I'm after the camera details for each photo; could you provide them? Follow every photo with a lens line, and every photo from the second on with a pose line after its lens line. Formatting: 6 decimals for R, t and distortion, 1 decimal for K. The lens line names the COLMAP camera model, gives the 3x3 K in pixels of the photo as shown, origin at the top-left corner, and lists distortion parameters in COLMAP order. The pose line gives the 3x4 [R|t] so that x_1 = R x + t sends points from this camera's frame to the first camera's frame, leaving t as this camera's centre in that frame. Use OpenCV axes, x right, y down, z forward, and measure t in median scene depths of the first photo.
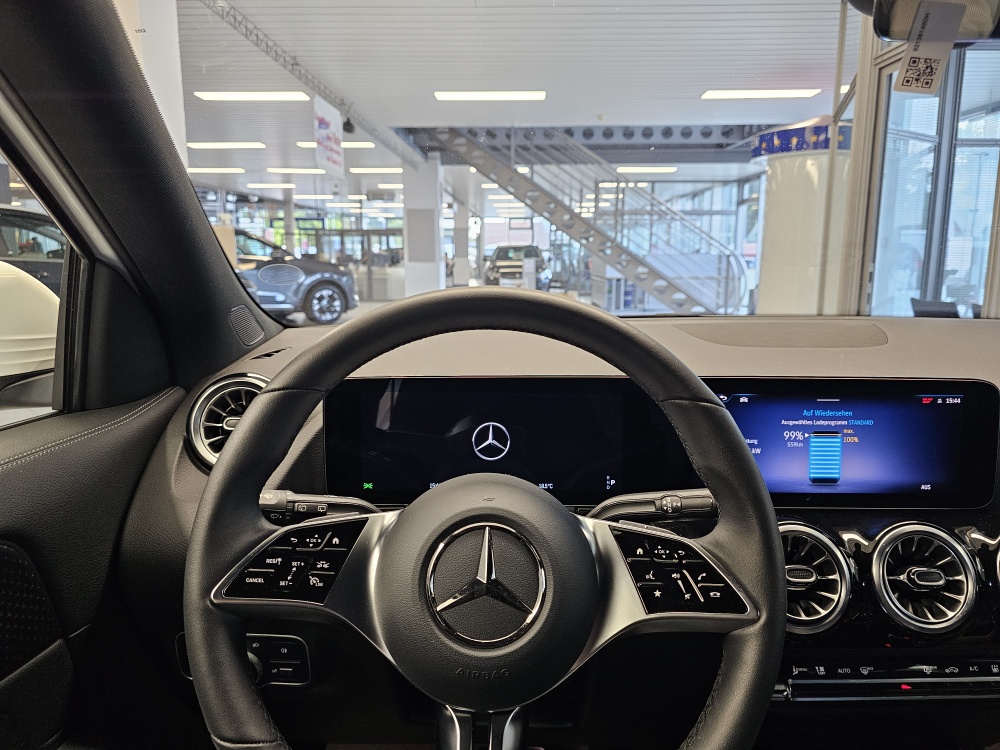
lens RADIAL K [[683.9, 0, 500.5], [0, 683.9, 365.2], [0, 0, 1]] dist [0.049134, -0.058620]
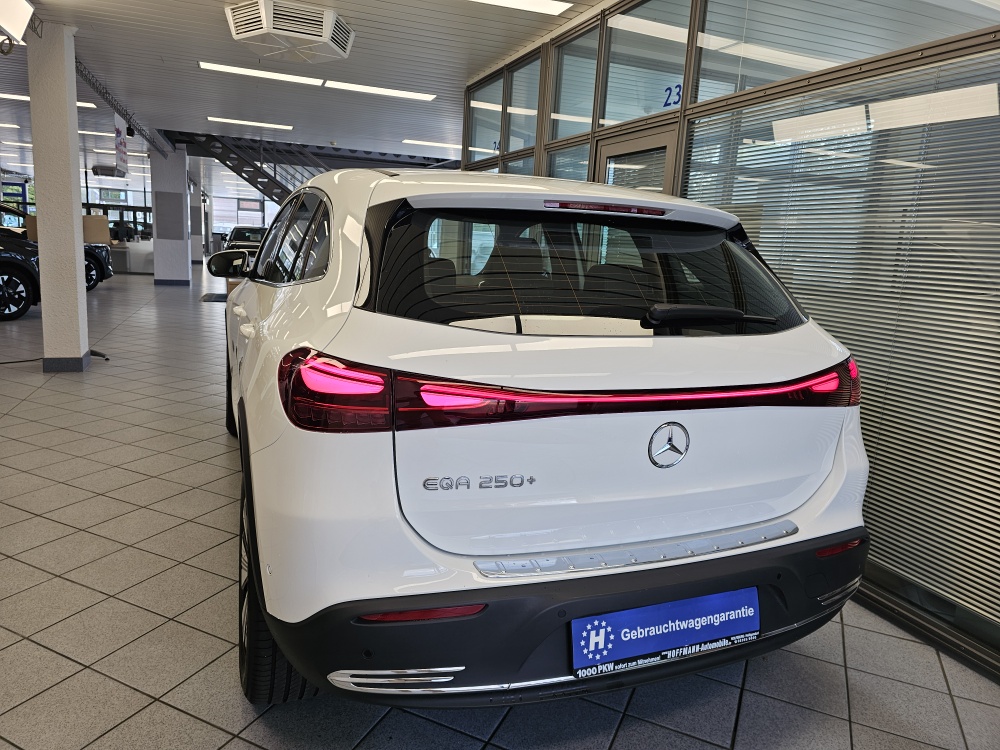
lens RADIAL K [[683.9, 0, 500.5], [0, 683.9, 365.2], [0, 0, 1]] dist [0.049134, -0.058620]
pose [[0.924220, -0.015594, 0.381543, -1.024009], [0.007568, 0.999718, 0.022528, 0.746667], [-0.381786, -0.017934, 0.924077, -5.498587]]
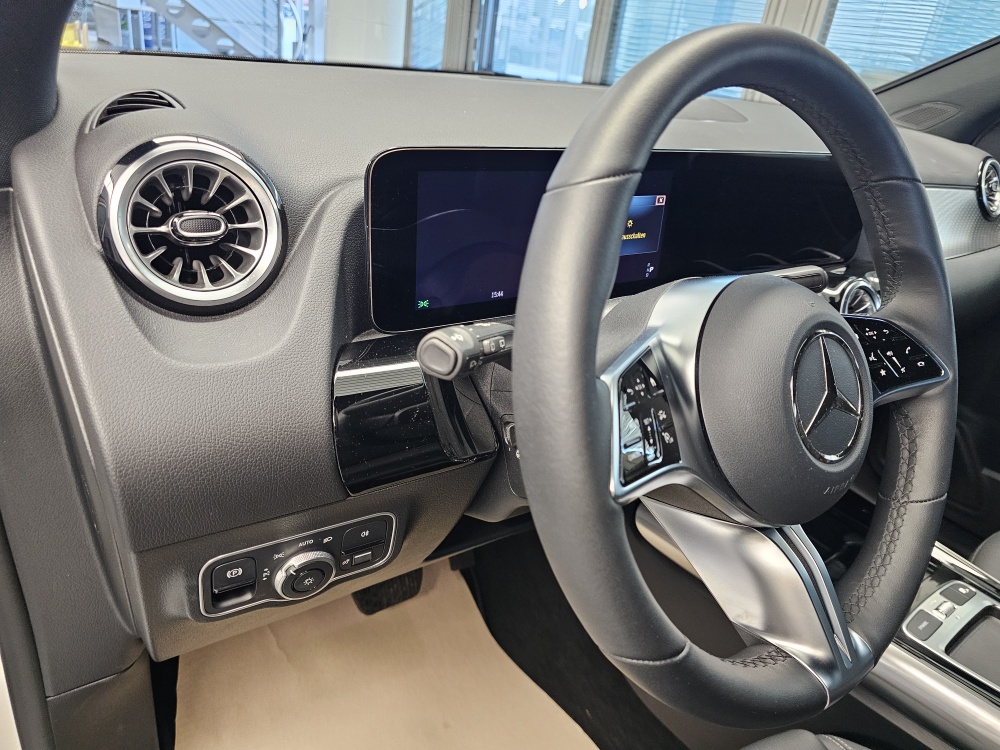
lens RADIAL K [[683.9, 0, 500.5], [0, 683.9, 365.2], [0, 0, 1]] dist [0.049134, -0.058620]
pose [[0.796158, -0.167304, 0.581500, -0.556010], [-0.030948, 0.948499, 0.315266, 0.003632], [-0.604297, -0.268997, 0.749977, 0.378600]]
